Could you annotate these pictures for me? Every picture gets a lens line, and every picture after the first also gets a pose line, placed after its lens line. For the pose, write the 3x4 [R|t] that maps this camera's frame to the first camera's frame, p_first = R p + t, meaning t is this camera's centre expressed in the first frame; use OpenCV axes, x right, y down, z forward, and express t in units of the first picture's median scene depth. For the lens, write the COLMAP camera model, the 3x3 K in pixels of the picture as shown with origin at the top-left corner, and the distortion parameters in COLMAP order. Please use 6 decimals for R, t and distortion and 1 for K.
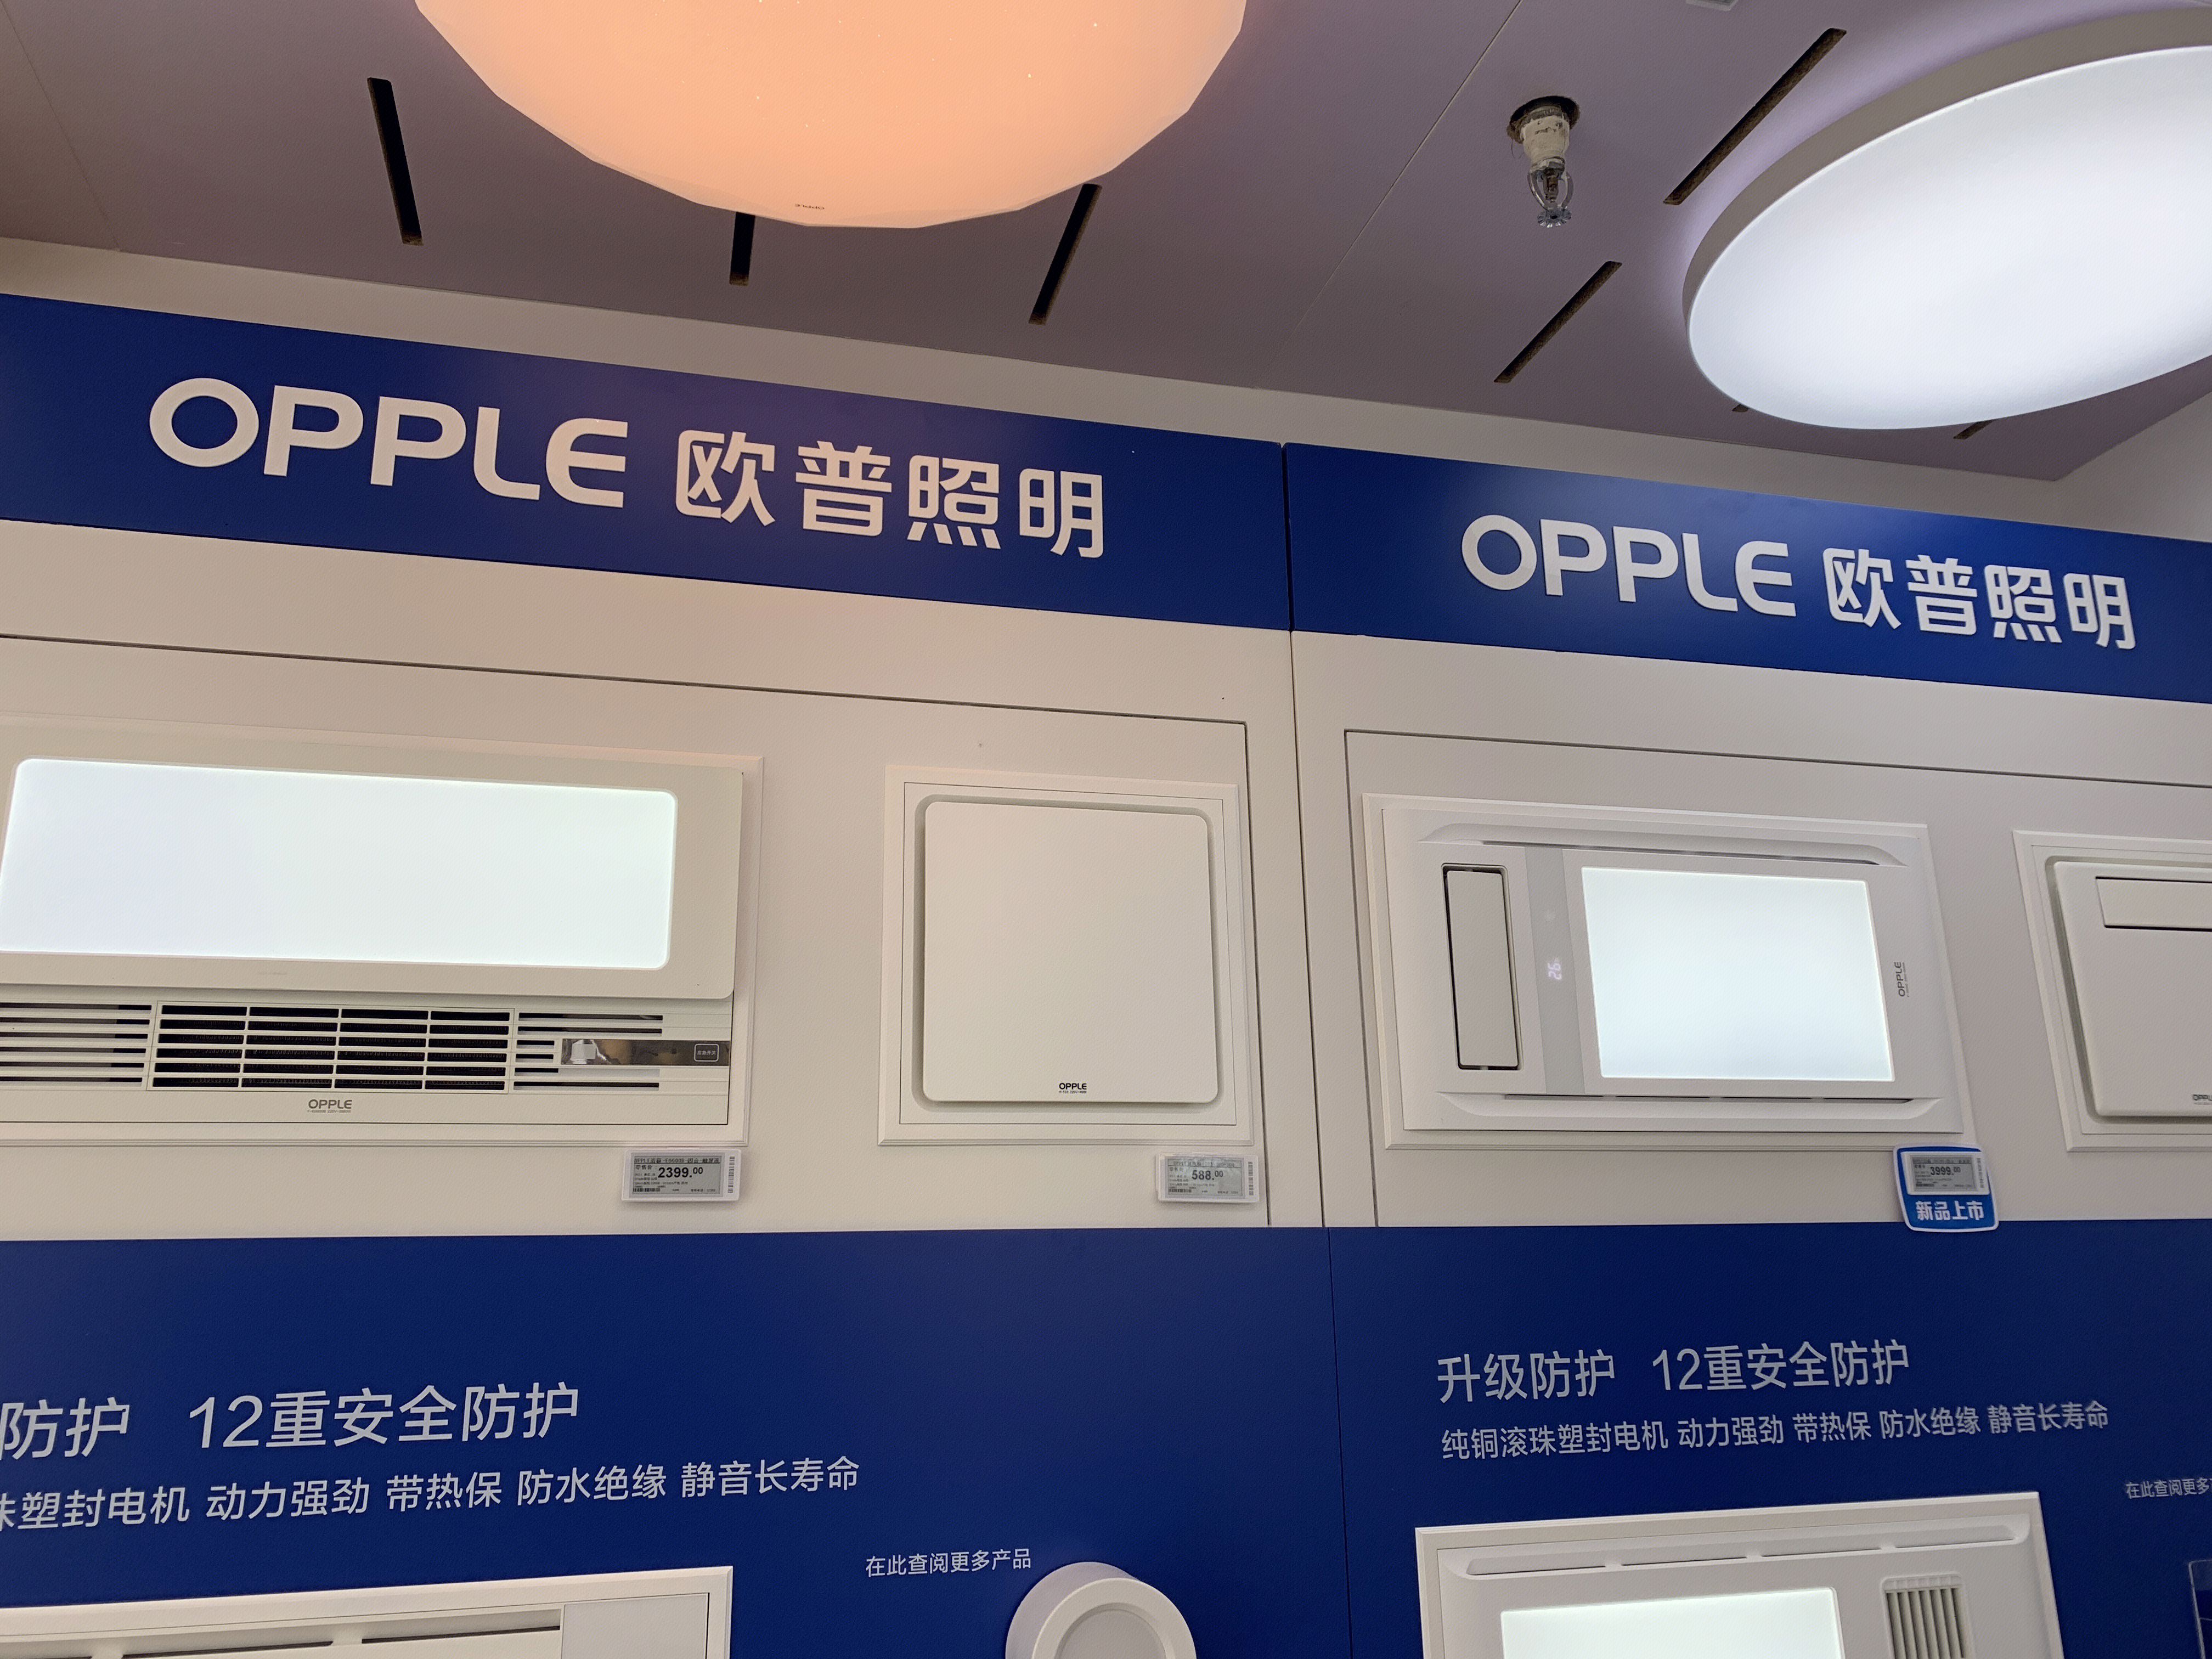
lens RADIAL K [[1686.4, 0, 1106.9], [0, 1686.4, 835.8], [0, 0, 1]] dist [0.000337, -0.004609]
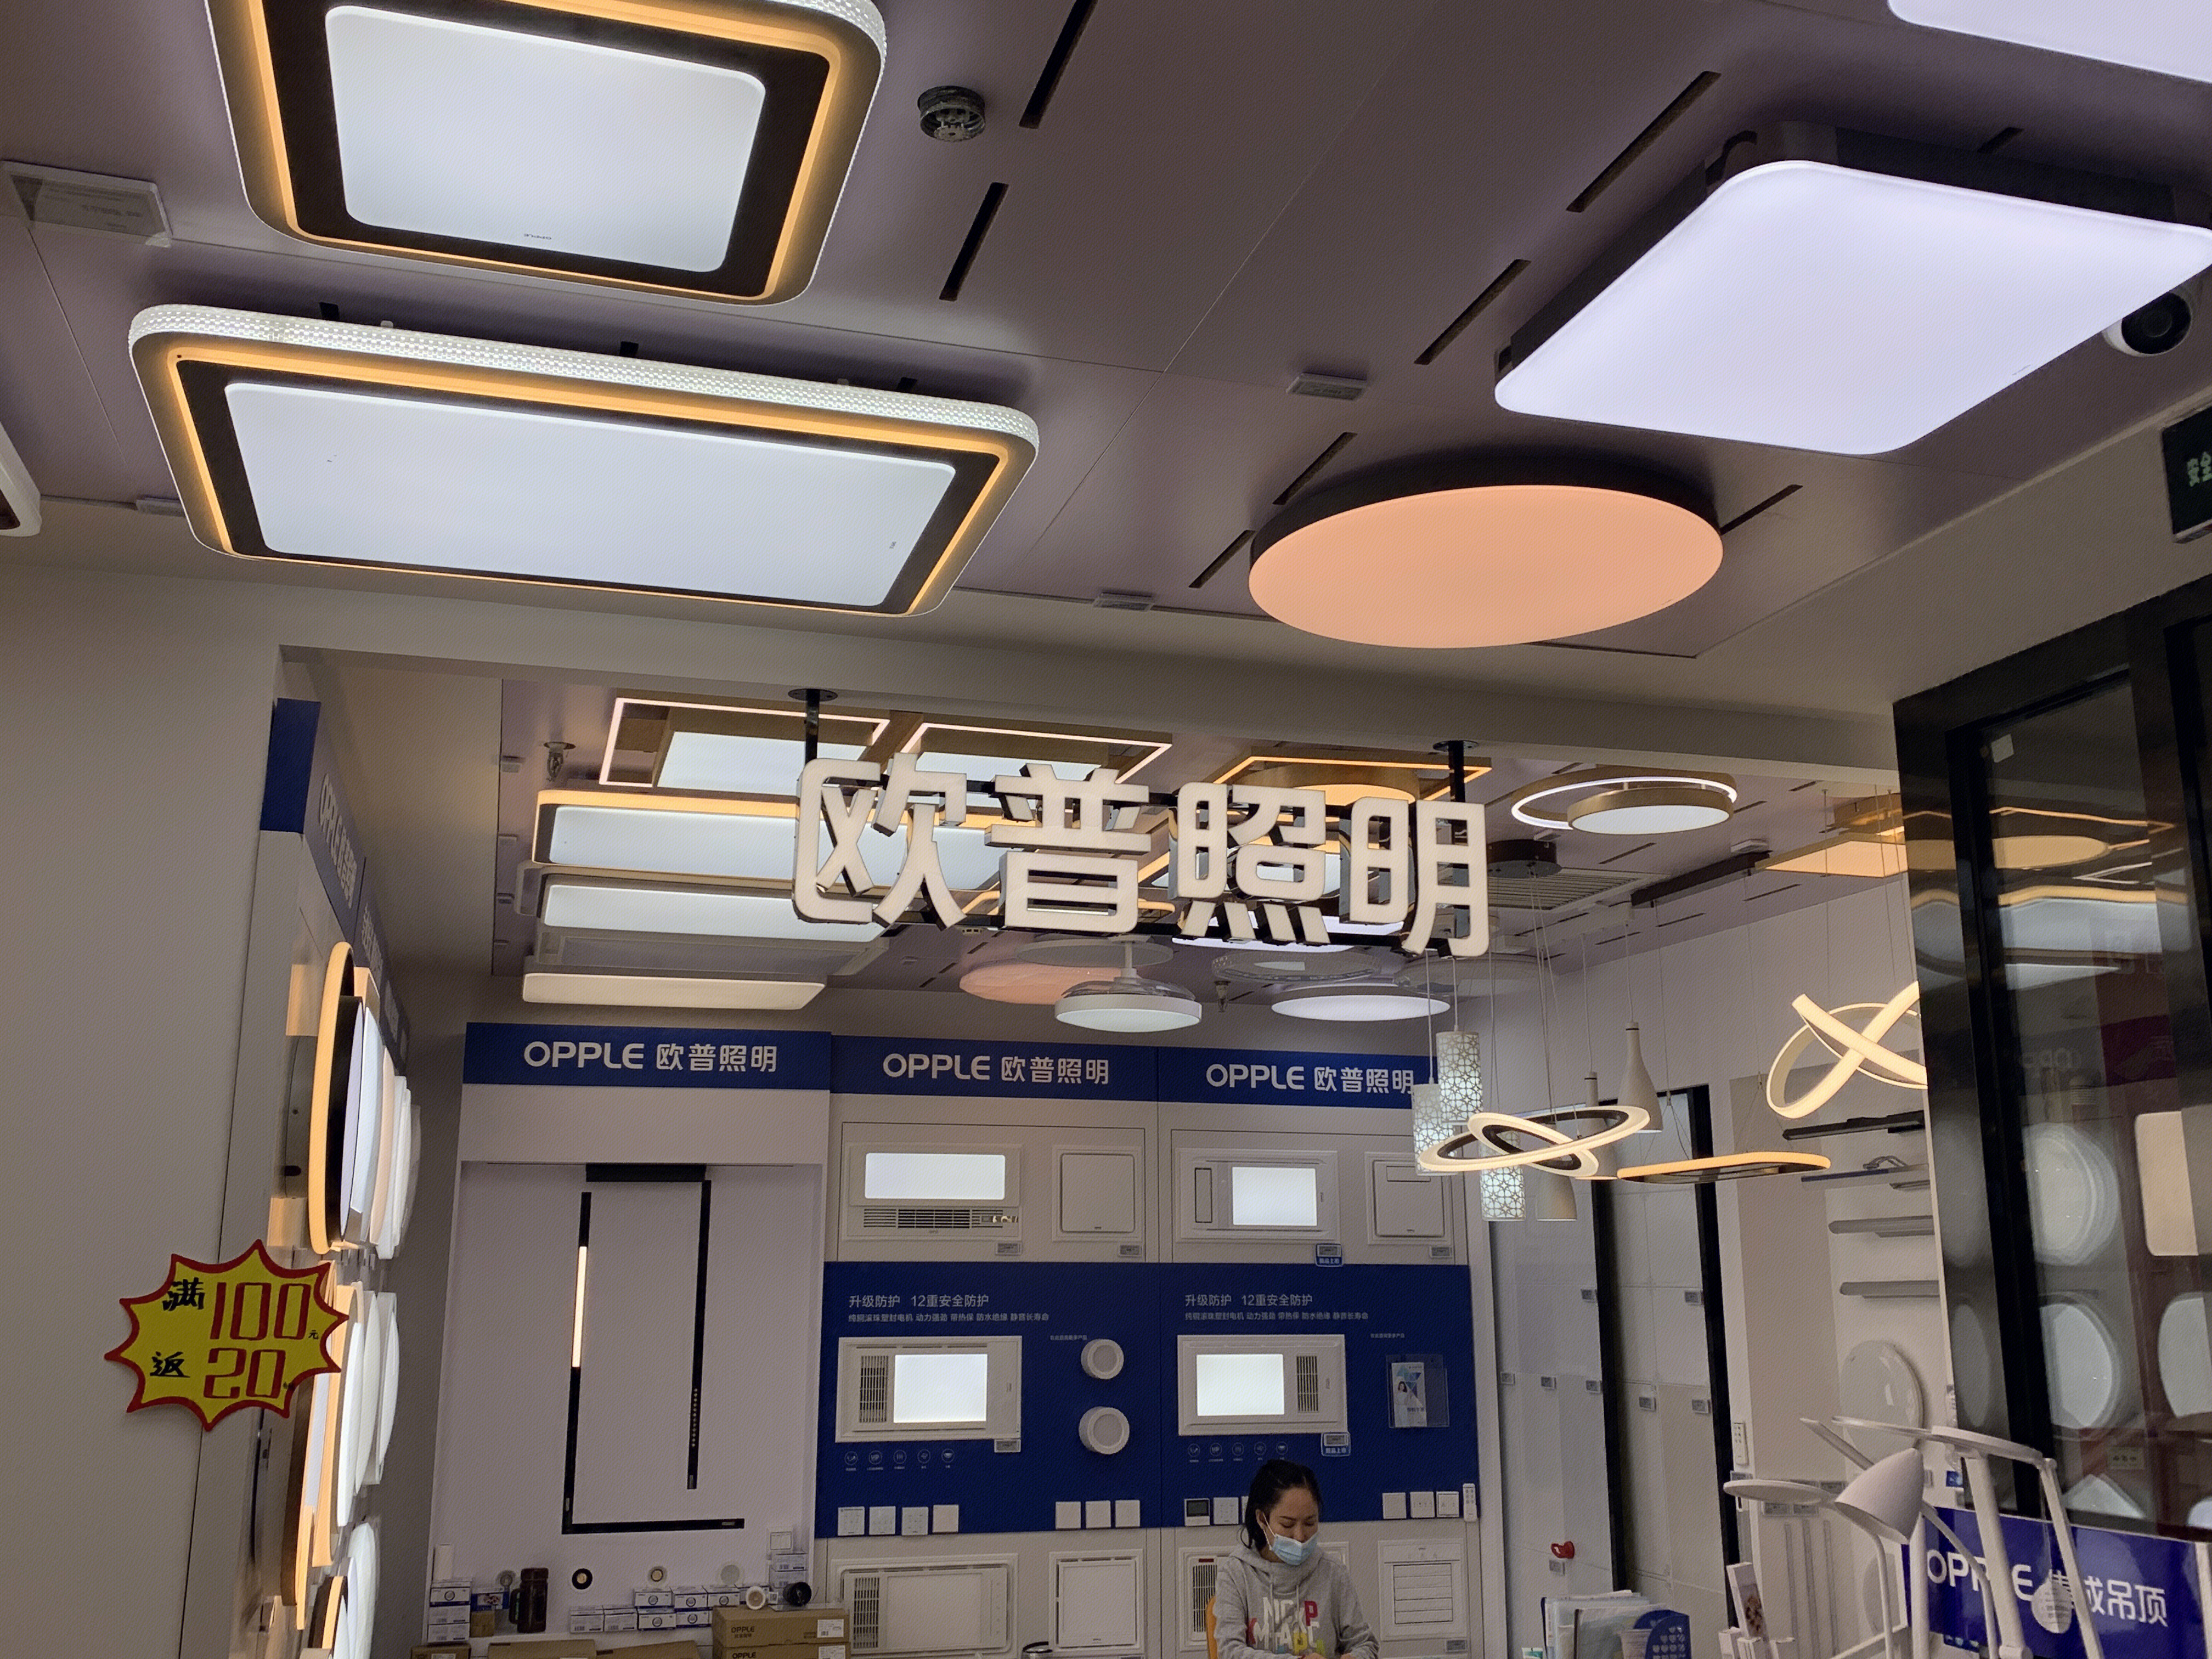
lens RADIAL K [[2042.3, 0, 1103.5], [0, 2042.3, 822.5], [0, 0, 1]] dist [0.016085, 0.000000]
pose [[0.998568, 0.030456, 0.043973, -0.245142], [-0.032178, 0.998721, 0.038987, -0.984350], [-0.042729, -0.040346, 0.998272, -3.751677]]
